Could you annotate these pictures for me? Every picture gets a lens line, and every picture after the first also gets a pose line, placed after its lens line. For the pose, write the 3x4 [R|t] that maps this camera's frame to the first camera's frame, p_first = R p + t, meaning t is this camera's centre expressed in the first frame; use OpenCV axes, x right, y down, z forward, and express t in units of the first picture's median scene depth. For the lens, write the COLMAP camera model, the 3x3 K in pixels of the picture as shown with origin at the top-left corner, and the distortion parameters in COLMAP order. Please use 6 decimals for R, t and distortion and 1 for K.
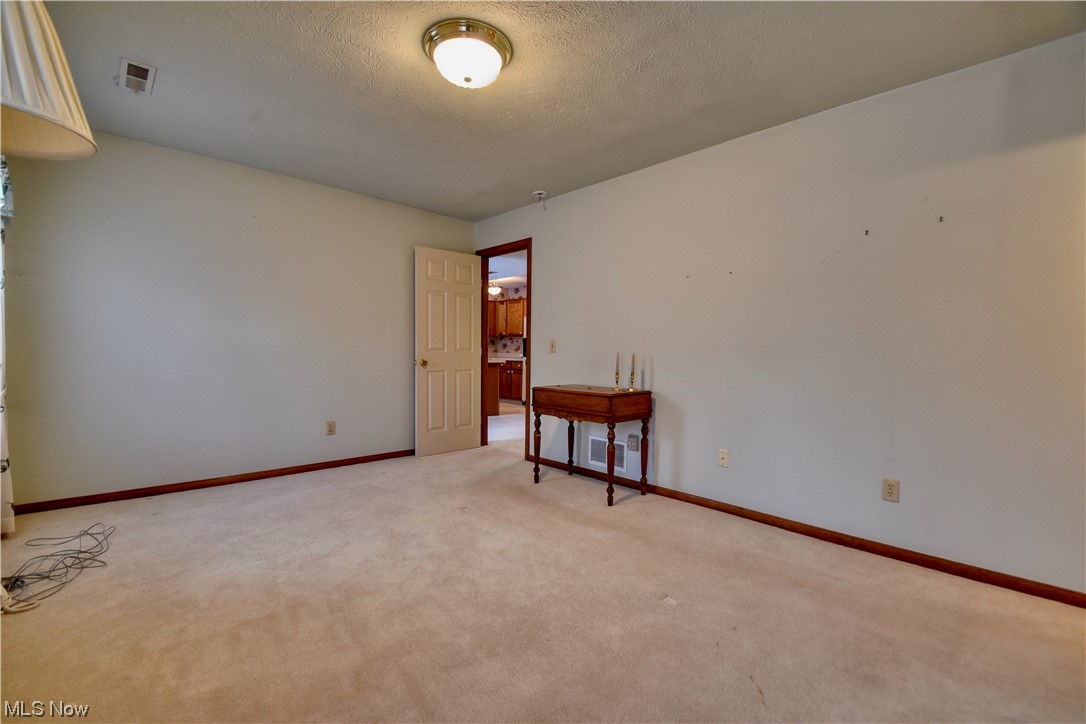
lens RADIAL K [[478.1, 0, 517.4], [0, 478.1, 358.3], [0, 0, 1]] dist [0.009676, -0.012889]
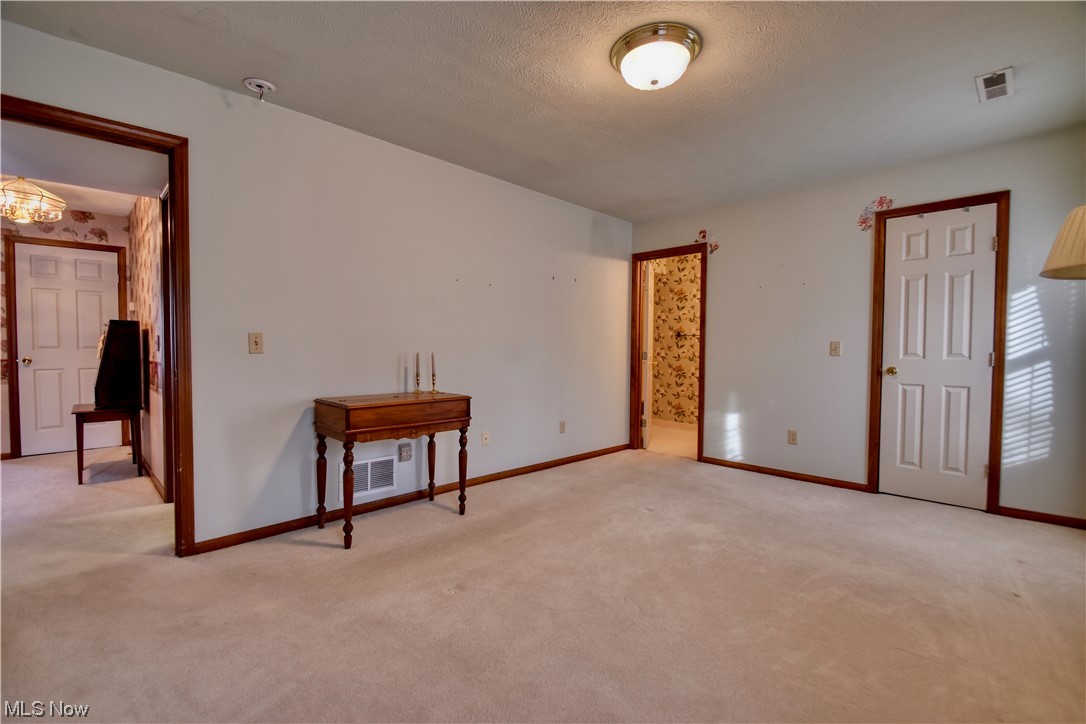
lens RADIAL K [[478.1, 0, 572.1], [0, 478.1, 361.6], [0, 0, 1]] dist [0.009676, -0.012889]
pose [[-0.039767, -0.039838, 0.998414, -0.673514], [0.013233, 0.999096, 0.040393, -0.025026], [-0.999121, 0.014819, -0.039204, 0.742804]]
